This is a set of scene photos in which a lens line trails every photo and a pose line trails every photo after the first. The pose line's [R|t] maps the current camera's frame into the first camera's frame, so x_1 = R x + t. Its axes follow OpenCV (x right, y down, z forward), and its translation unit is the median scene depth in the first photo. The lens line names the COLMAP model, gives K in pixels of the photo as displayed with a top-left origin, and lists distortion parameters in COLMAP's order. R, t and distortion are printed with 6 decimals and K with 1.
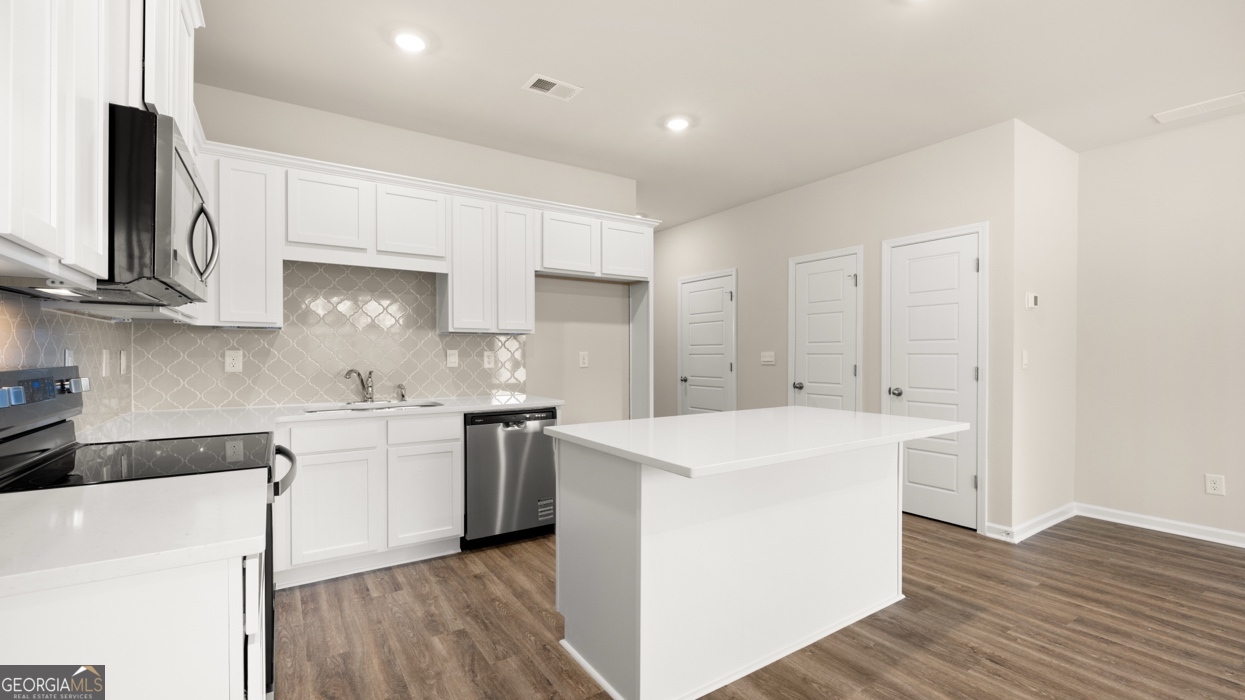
lens RADIAL K [[521.5, 0, 625.7], [0, 521.5, 357.0], [0, 0, 1]] dist [-0.007875, 0.002242]
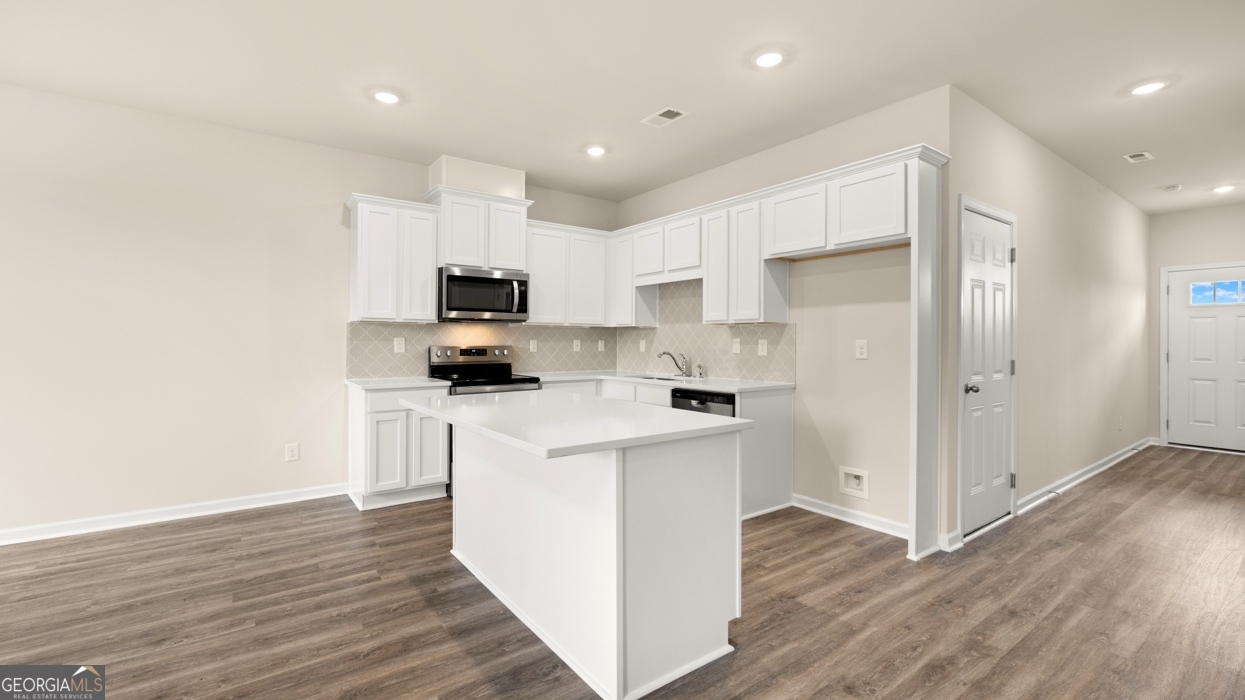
lens RADIAL K [[521.5, 0, 618.9], [0, 521.5, 345.4], [0, 0, 1]] dist [-0.007875, 0.002242]
pose [[0.054096, 0.011611, -0.998468, 1.018500], [-0.005027, 0.999923, 0.011356, -0.012411], [0.998523, 0.004405, 0.054150, 0.819128]]
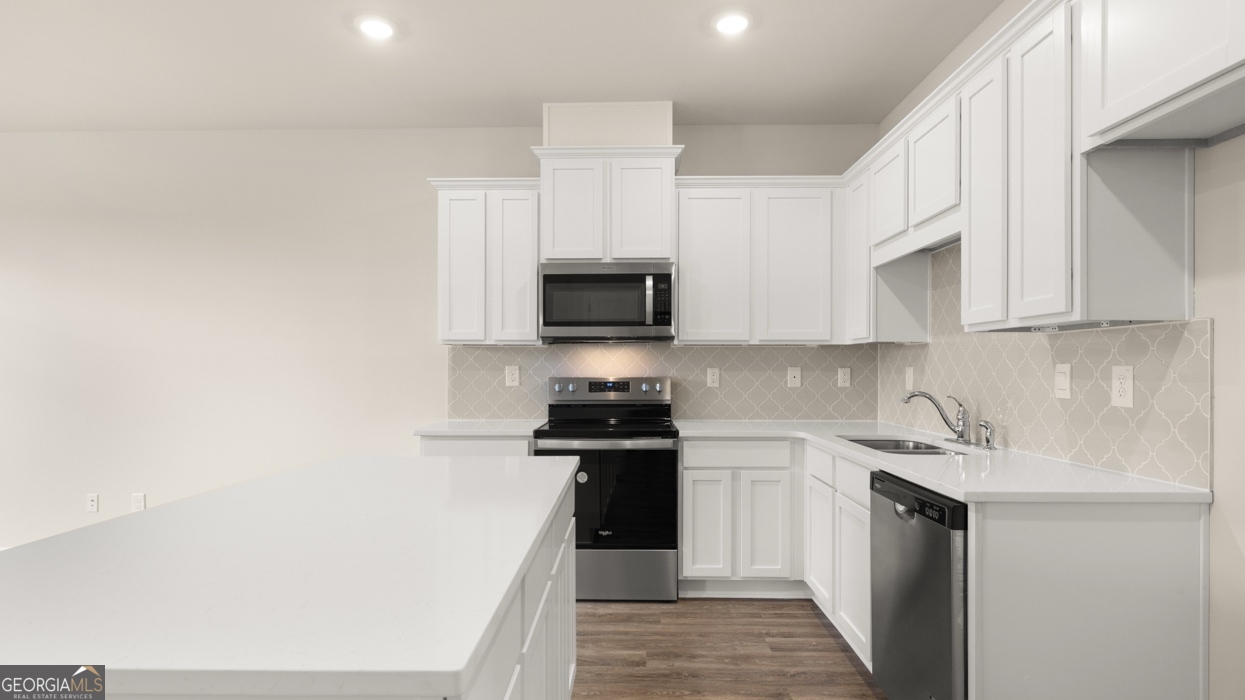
lens RADIAL K [[641.4, 0, 625.4], [0, 641.4, 365.4], [0, 0, 1]] dist [0.019169, -0.000718]
pose [[-0.562785, -0.000042, -0.826603, 0.503421], [0.000278, 1.000000, -0.000240, -0.014931], [0.826603, -0.000365, -0.562785, 1.225194]]
